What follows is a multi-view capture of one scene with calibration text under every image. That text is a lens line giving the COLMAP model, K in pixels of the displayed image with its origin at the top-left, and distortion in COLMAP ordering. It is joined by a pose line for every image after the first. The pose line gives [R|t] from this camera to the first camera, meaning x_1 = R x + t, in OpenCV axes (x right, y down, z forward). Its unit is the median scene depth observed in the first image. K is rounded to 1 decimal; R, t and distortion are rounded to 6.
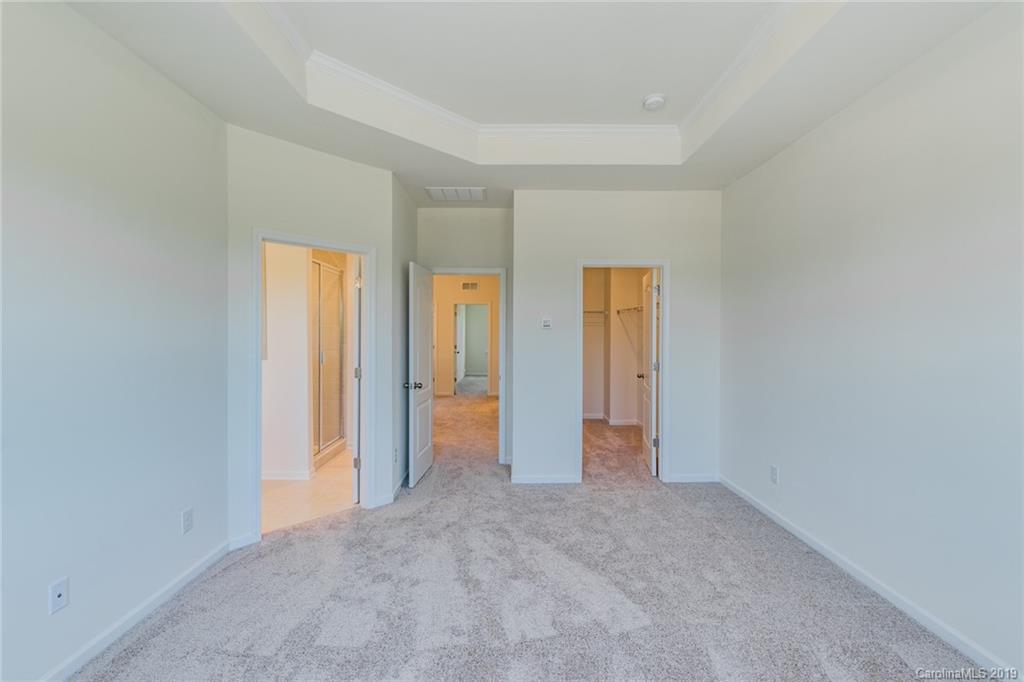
lens RADIAL K [[449.0, 0, 525.3], [0, 449.0, 336.6], [0, 0, 1]] dist [0.001365, -0.001061]
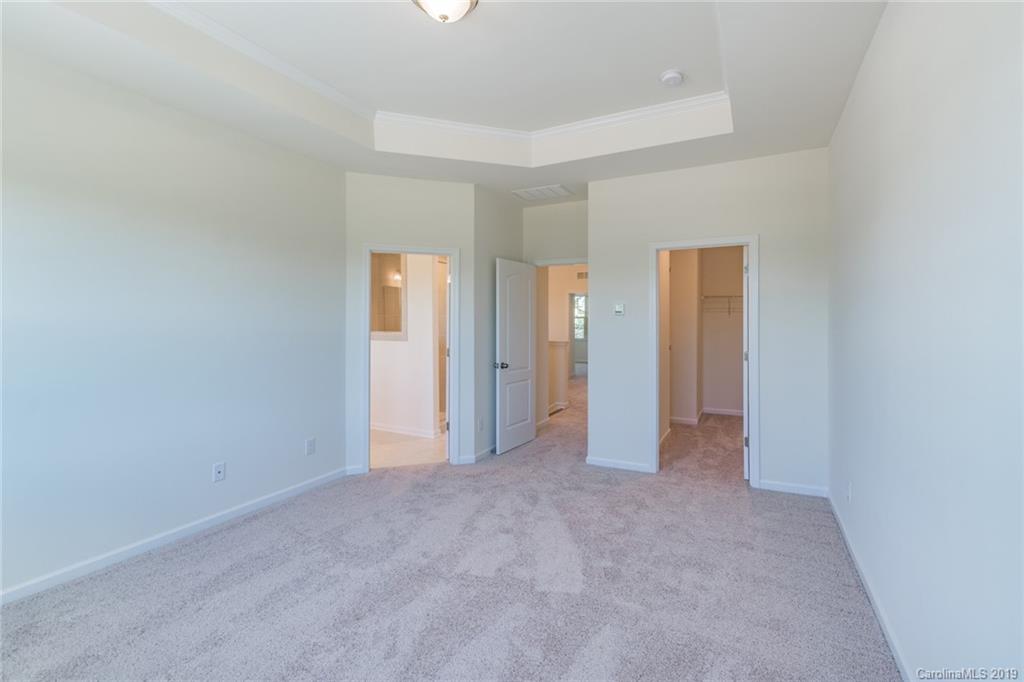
lens RADIAL K [[453.6, 0, 519.4], [0, 453.6, 320.4], [0, 0, 1]] dist [0.000830, -0.000946]
pose [[0.886810, -0.005096, -0.462105, 0.388381], [-0.000036, 0.999938, -0.011097, 0.007697], [0.462133, 0.009858, 0.886756, -0.007450]]
